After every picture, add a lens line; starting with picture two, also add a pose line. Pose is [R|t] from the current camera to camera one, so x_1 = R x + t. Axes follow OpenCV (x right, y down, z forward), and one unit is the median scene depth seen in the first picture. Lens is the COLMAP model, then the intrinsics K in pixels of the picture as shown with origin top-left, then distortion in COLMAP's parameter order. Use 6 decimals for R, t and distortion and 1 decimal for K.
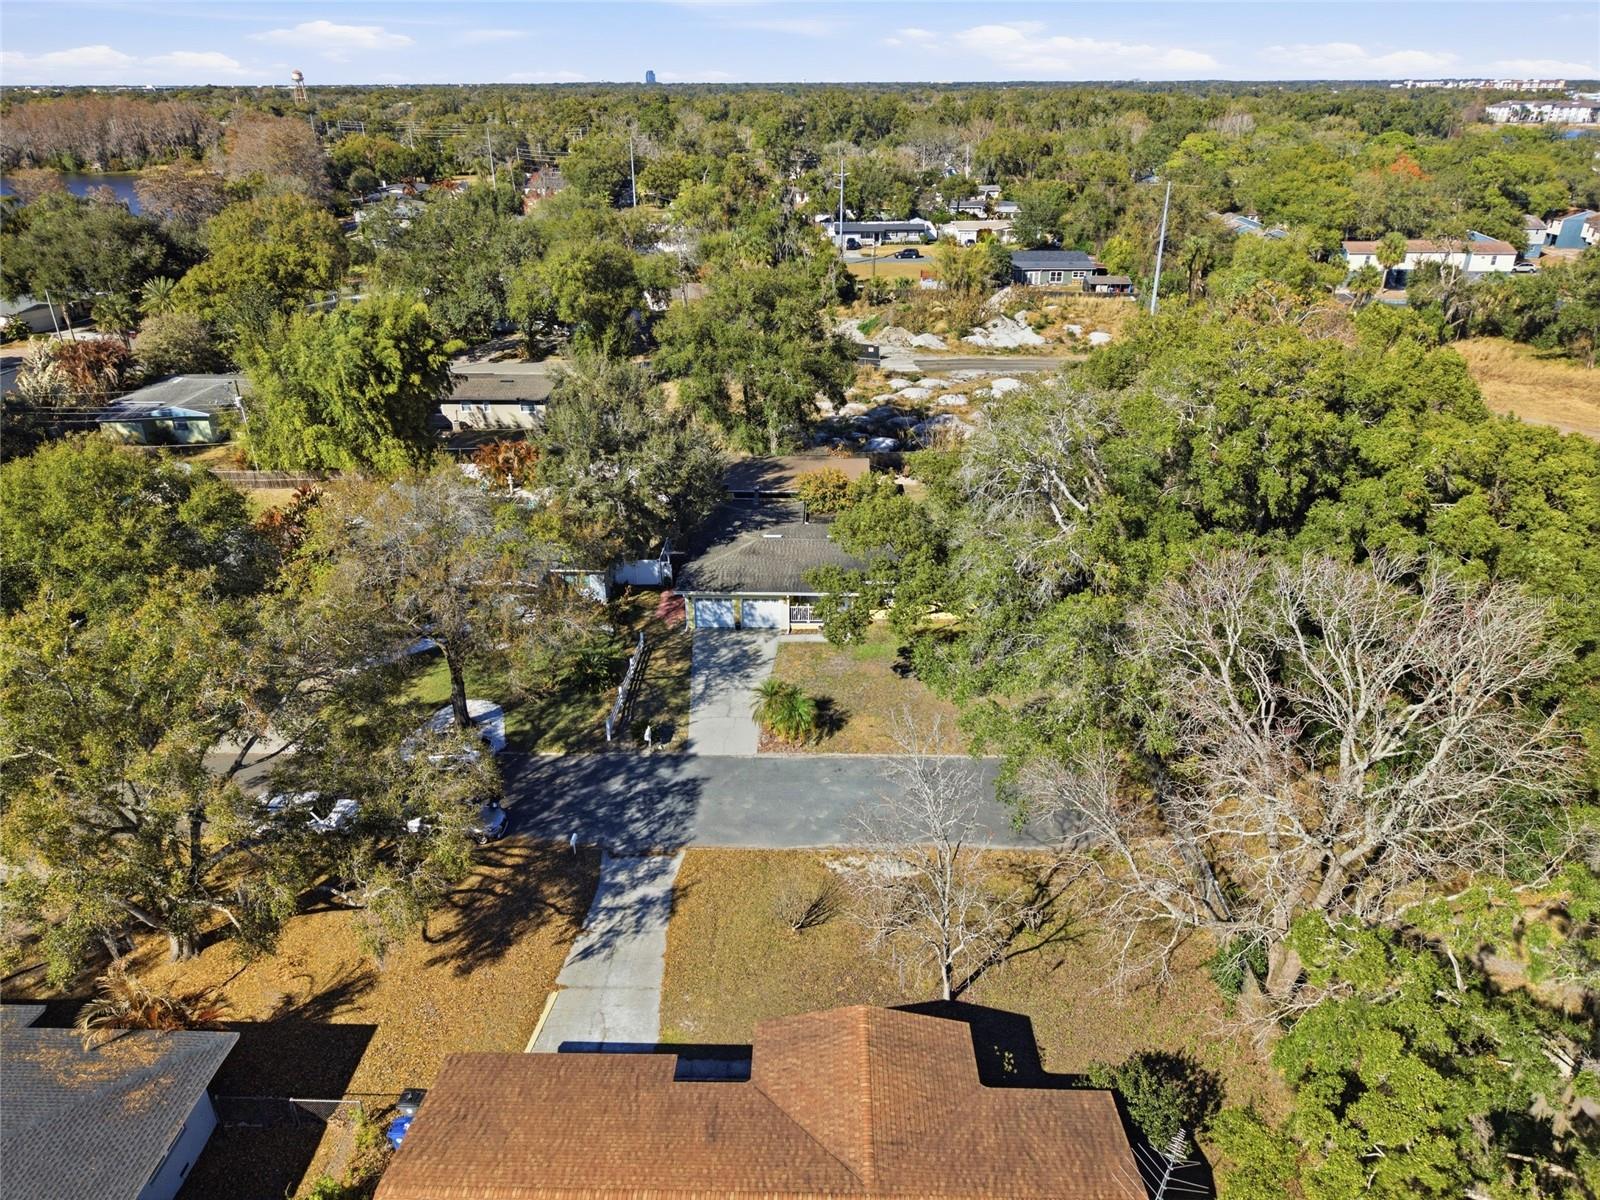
lens RADIAL K [[1110.1, 0, 800.0], [0, 1110.1, 600.0], [0, 0, 1]] dist [-0.113746, -0.000249]
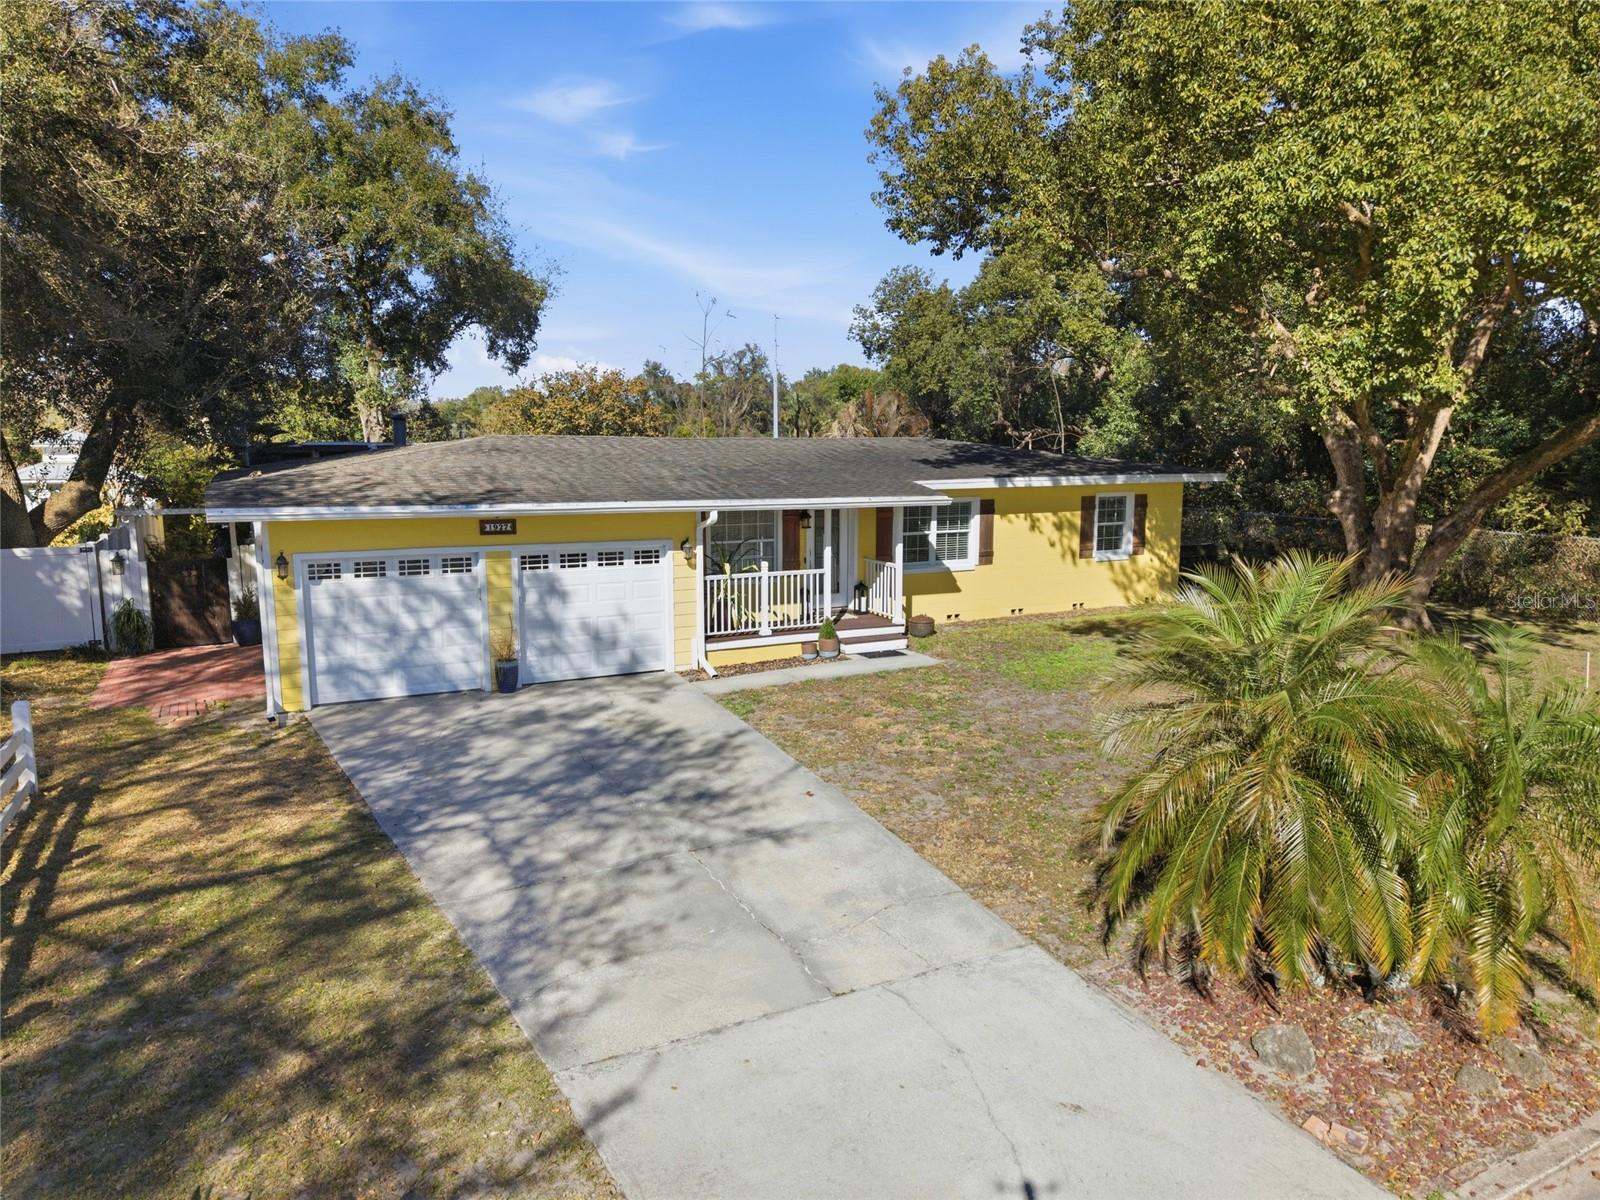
lens RADIAL K [[1061.1, 0, 800.0], [0, 1061.1, 600.0], [0, 0, 1]] dist [0.062747, -0.073127]
pose [[0.873571, -0.064107, 0.482457, -0.116471], [0.215844, 0.939502, -0.265984, 0.087405], [-0.436218, 0.336491, 0.834559, 0.813293]]
